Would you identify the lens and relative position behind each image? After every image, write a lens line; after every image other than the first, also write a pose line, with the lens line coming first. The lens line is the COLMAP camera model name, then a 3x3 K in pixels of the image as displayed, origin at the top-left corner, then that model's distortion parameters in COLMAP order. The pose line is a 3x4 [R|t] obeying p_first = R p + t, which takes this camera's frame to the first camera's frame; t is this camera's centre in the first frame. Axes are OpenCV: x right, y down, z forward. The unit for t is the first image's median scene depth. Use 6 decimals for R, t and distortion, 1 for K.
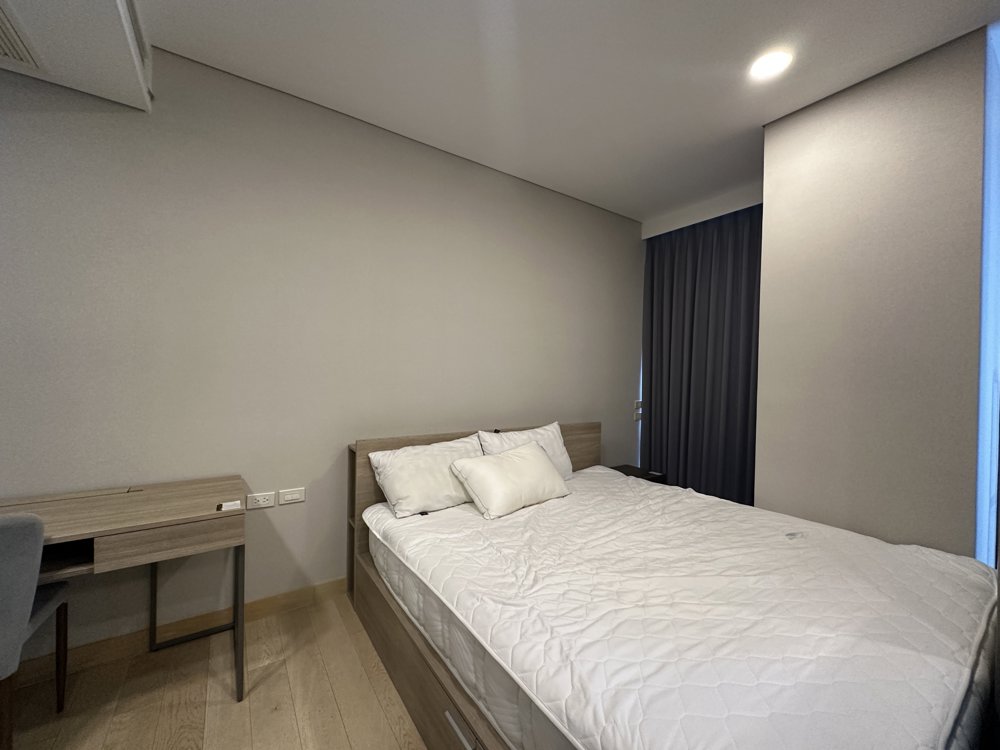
lens RADIAL K [[399.4, 0, 491.8], [0, 399.4, 369.5], [0, 0, 1]] dist [-0.004580, 0.001058]
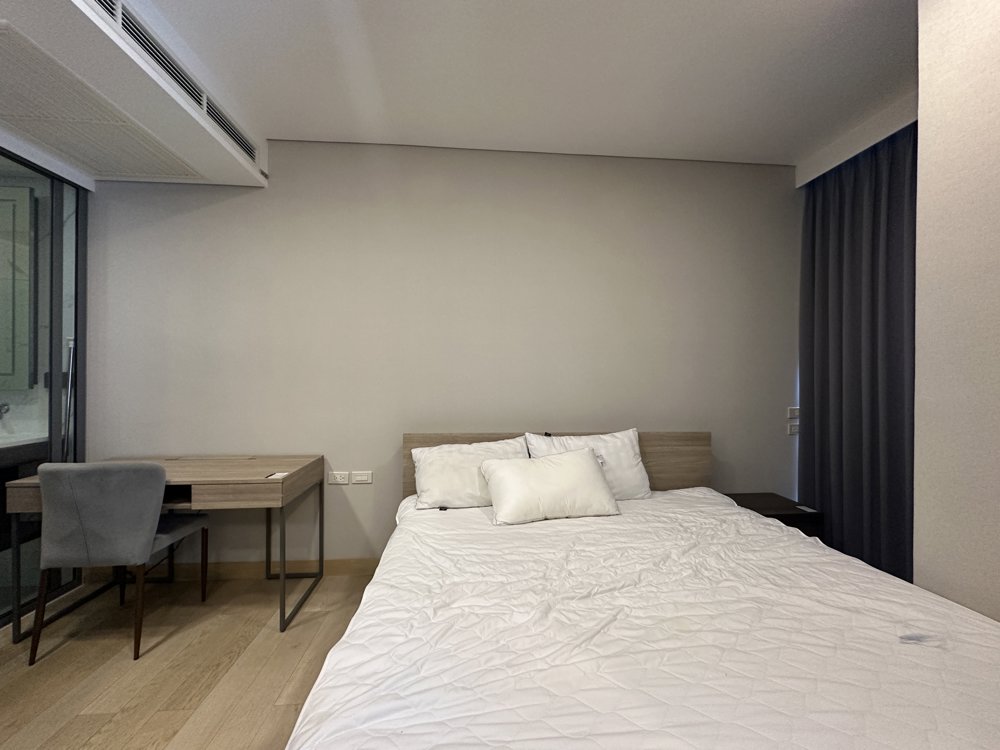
lens RADIAL K [[399.4, 0, 499.9], [0, 399.4, 369.7], [0, 0, 1]] dist [-0.004580, 0.001058]
pose [[0.869596, -0.021372, -0.493301, 0.453414], [0.014447, 0.999736, -0.017845, 0.024056], [0.493552, 0.008392, 0.869676, 0.171733]]
